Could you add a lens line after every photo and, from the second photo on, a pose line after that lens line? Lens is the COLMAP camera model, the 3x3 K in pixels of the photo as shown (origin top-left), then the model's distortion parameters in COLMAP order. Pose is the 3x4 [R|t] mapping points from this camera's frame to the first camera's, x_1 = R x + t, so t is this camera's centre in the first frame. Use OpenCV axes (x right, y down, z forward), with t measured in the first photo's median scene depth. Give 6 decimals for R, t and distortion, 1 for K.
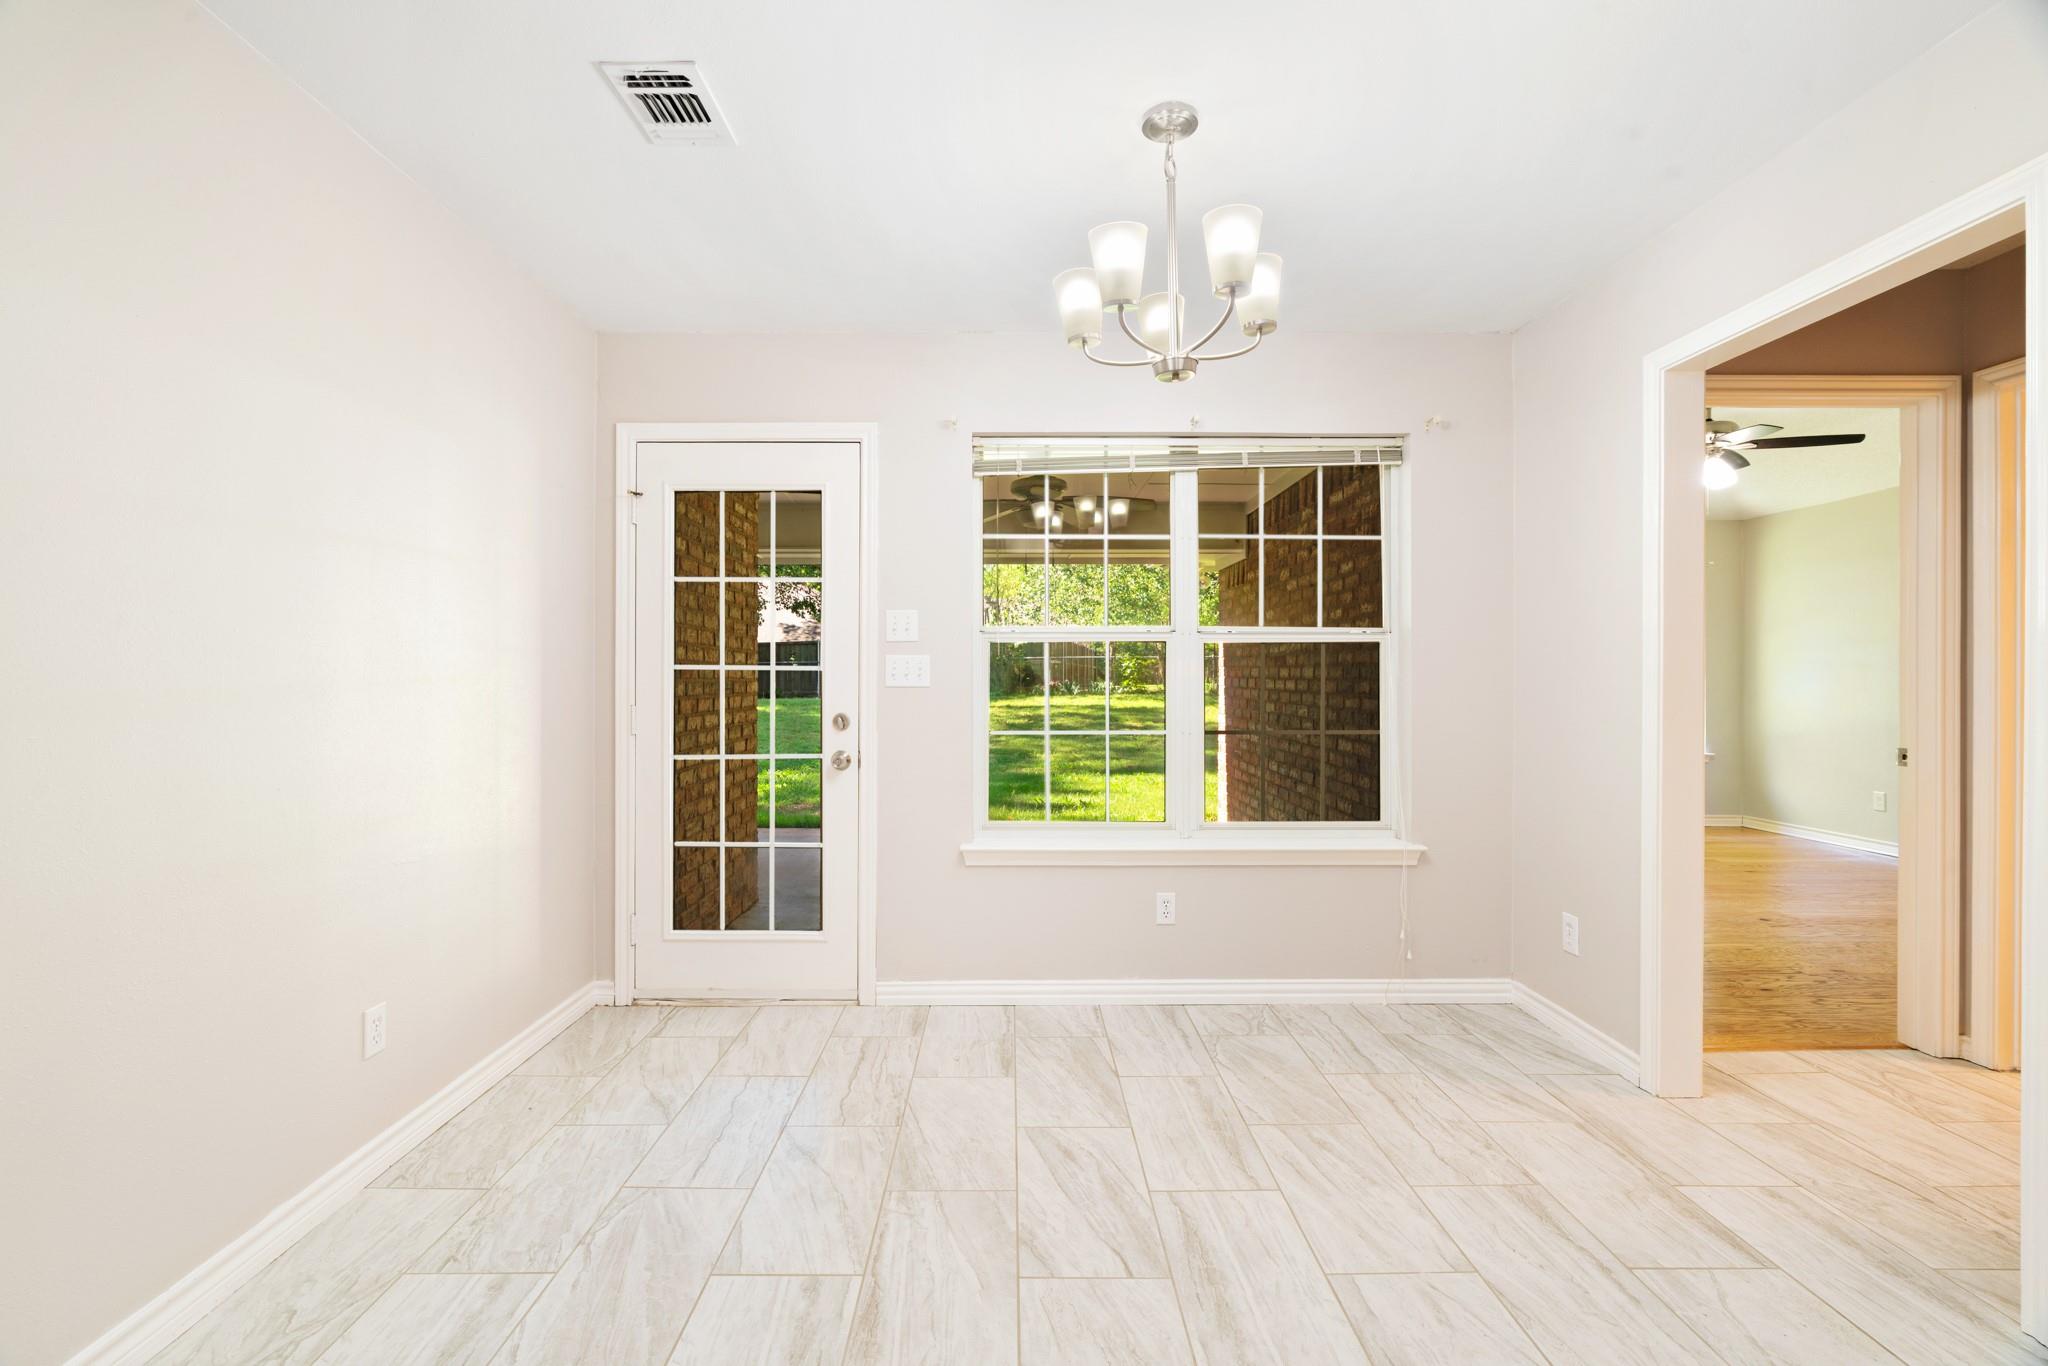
lens RADIAL K [[921.2, 0, 982.1], [0, 921.2, 670.7], [0, 0, 1]] dist [-0.007853, 0.003335]
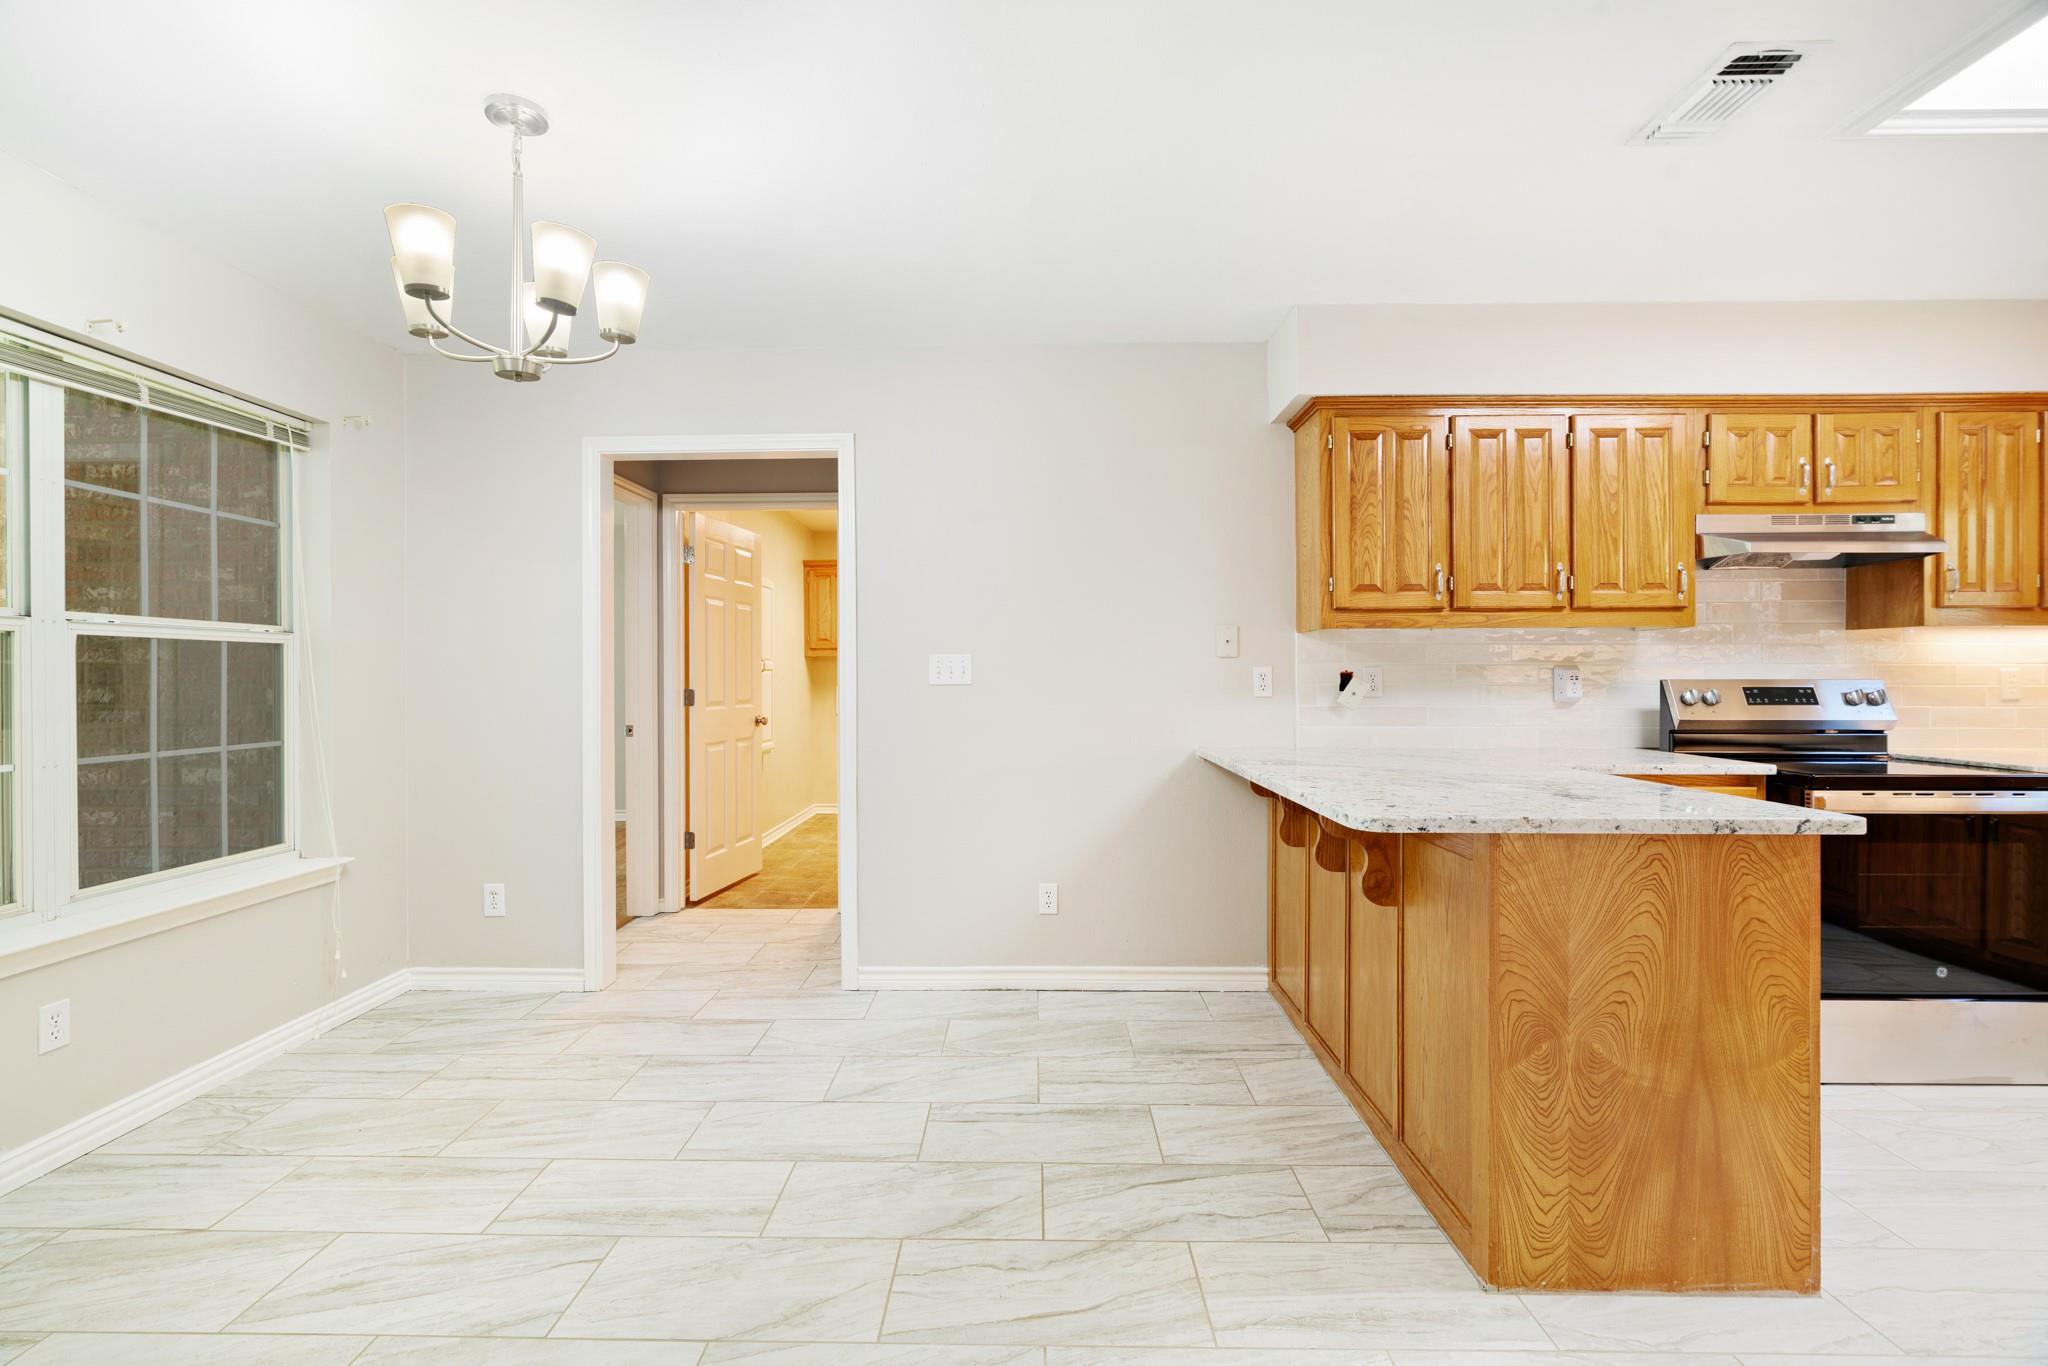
lens RADIAL K [[921.2, 0, 1031.2], [0, 921.2, 677.2], [0, 0, 1]] dist [-0.007853, 0.003335]
pose [[0.004032, -0.001923, 0.999990, -0.526820], [0.002228, 0.999996, 0.001914, 0.002170], [-0.999989, 0.002220, 0.004036, 0.311088]]
